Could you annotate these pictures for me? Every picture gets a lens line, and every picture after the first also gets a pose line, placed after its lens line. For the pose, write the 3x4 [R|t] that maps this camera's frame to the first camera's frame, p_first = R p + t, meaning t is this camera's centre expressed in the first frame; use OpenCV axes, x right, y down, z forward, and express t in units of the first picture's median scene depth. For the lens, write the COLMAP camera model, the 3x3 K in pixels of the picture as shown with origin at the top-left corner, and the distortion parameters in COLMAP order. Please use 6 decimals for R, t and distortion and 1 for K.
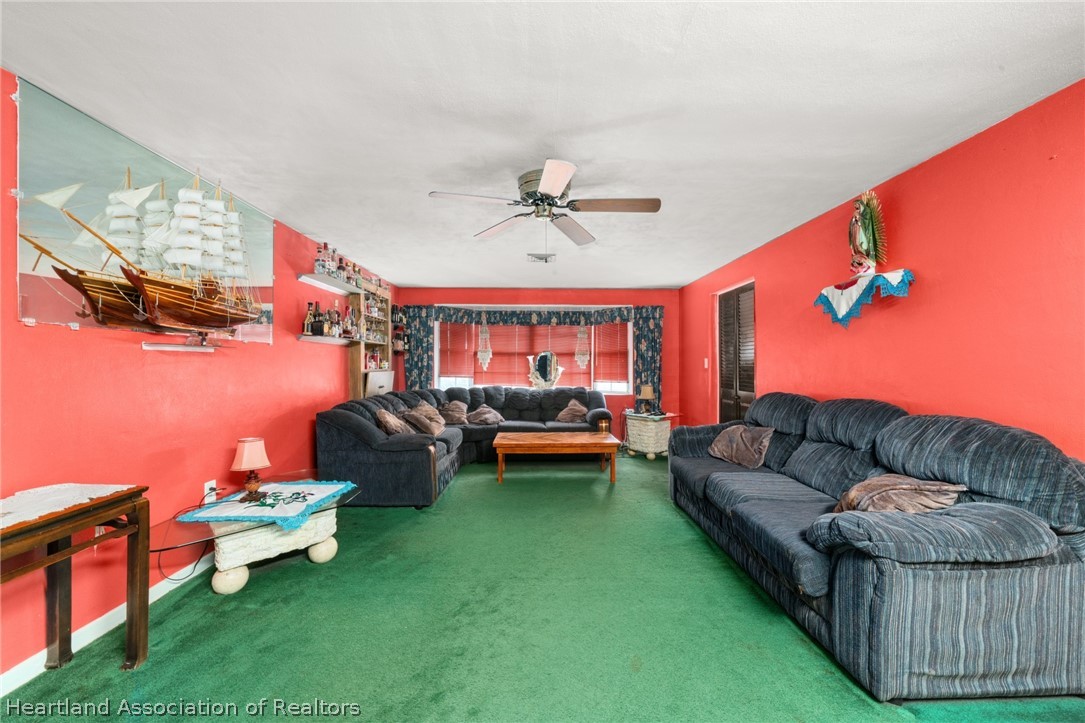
lens RADIAL K [[415.6, 0, 543.5], [0, 415.6, 367.2], [0, 0, 1]] dist [-0.000732, 0.000124]
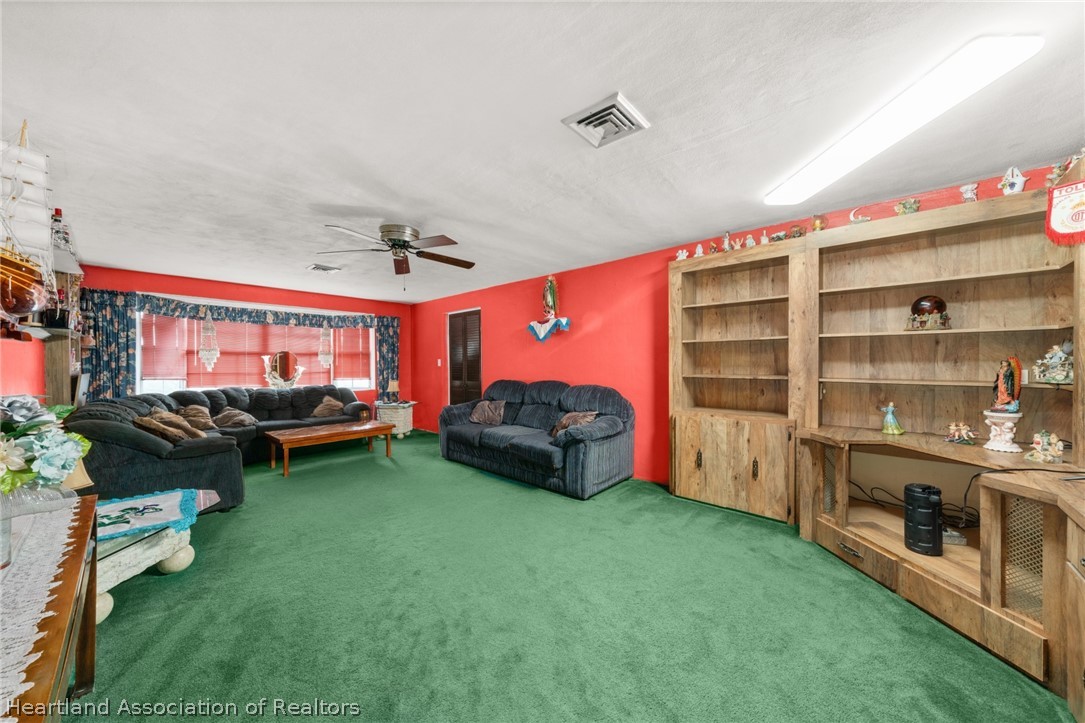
lens RADIAL K [[373.1, 0, 540.3], [0, 373.1, 367.9], [0, 0, 1]] dist [-0.000489, -0.000046]
pose [[0.686106, -0.011577, 0.727410, -0.282555], [0.009868, 0.999929, 0.006607, 0.002468], [-0.727435, 0.002645, 0.686172, -0.094235]]
